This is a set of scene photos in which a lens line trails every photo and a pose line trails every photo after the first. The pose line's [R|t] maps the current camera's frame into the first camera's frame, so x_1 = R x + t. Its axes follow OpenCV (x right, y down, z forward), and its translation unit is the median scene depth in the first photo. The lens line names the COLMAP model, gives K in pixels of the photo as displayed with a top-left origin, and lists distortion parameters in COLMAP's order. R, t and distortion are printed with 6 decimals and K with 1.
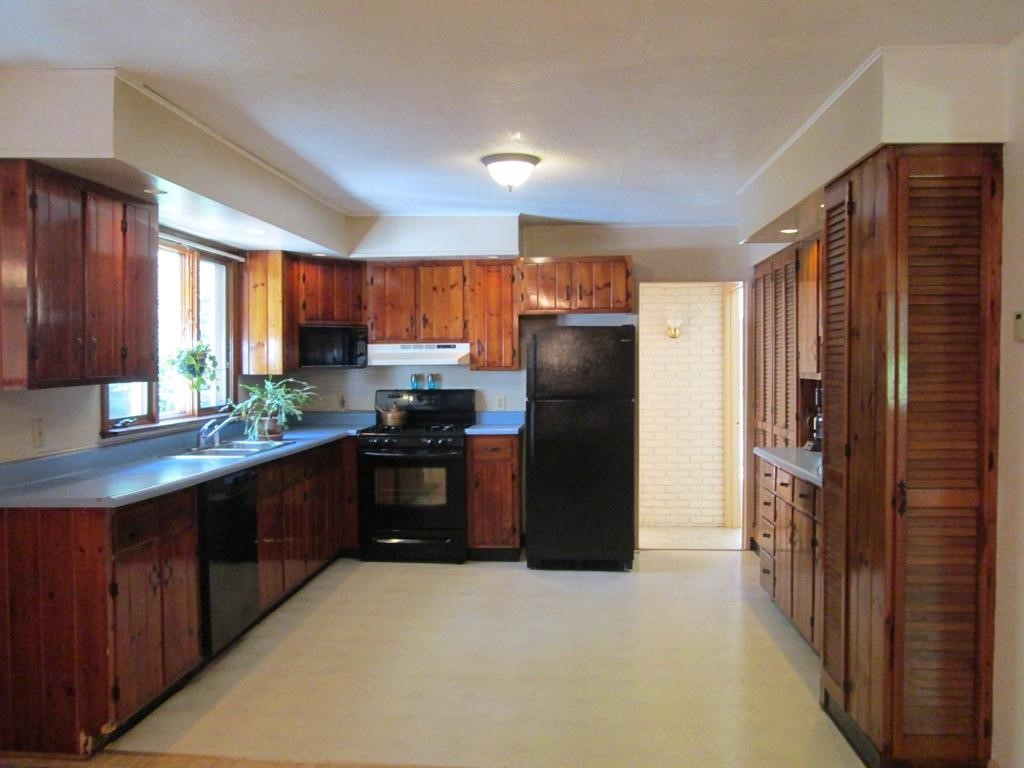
lens RADIAL K [[864.0, 0, 512.0], [0, 864.0, 384.0], [0, 0, 1]] dist [-0.044901, 0.012810]
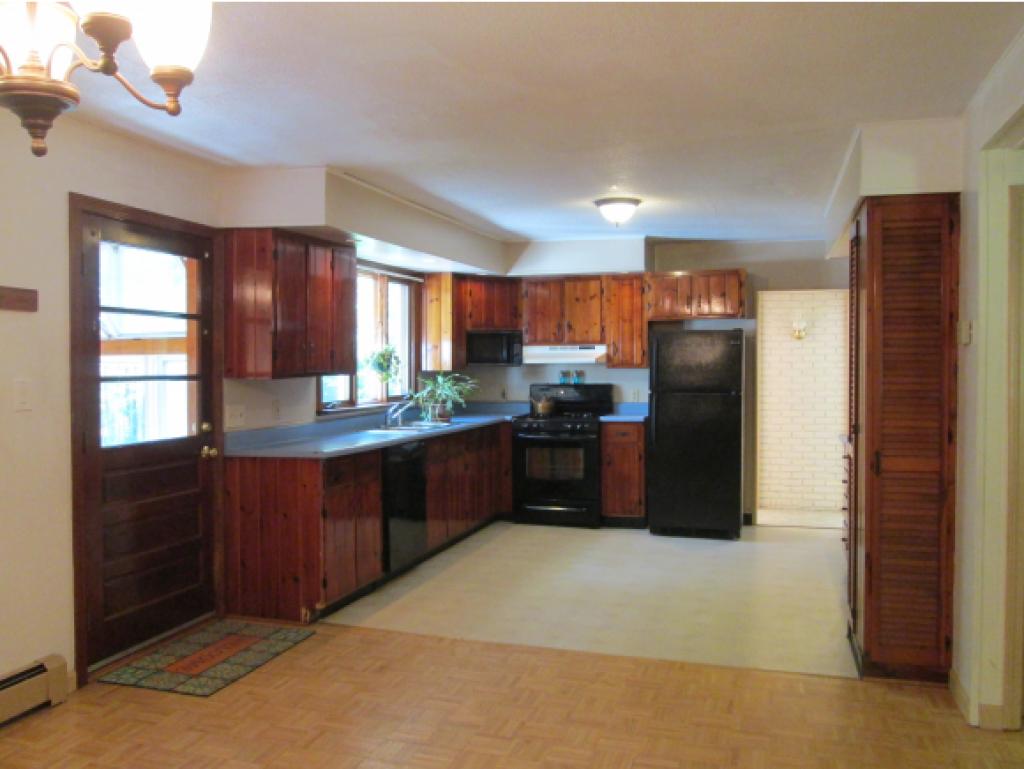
lens RADIAL K [[864.0, 0, 512.0], [0, 864.0, 384.5], [0, 0, 1]] dist [-0.044901, 0.012810]
pose [[0.974847, 0.005159, -0.222814, 0.105991], [-0.004772, 0.999986, 0.002275, 0.005990], [0.222823, -0.001154, 0.974858, -0.222368]]
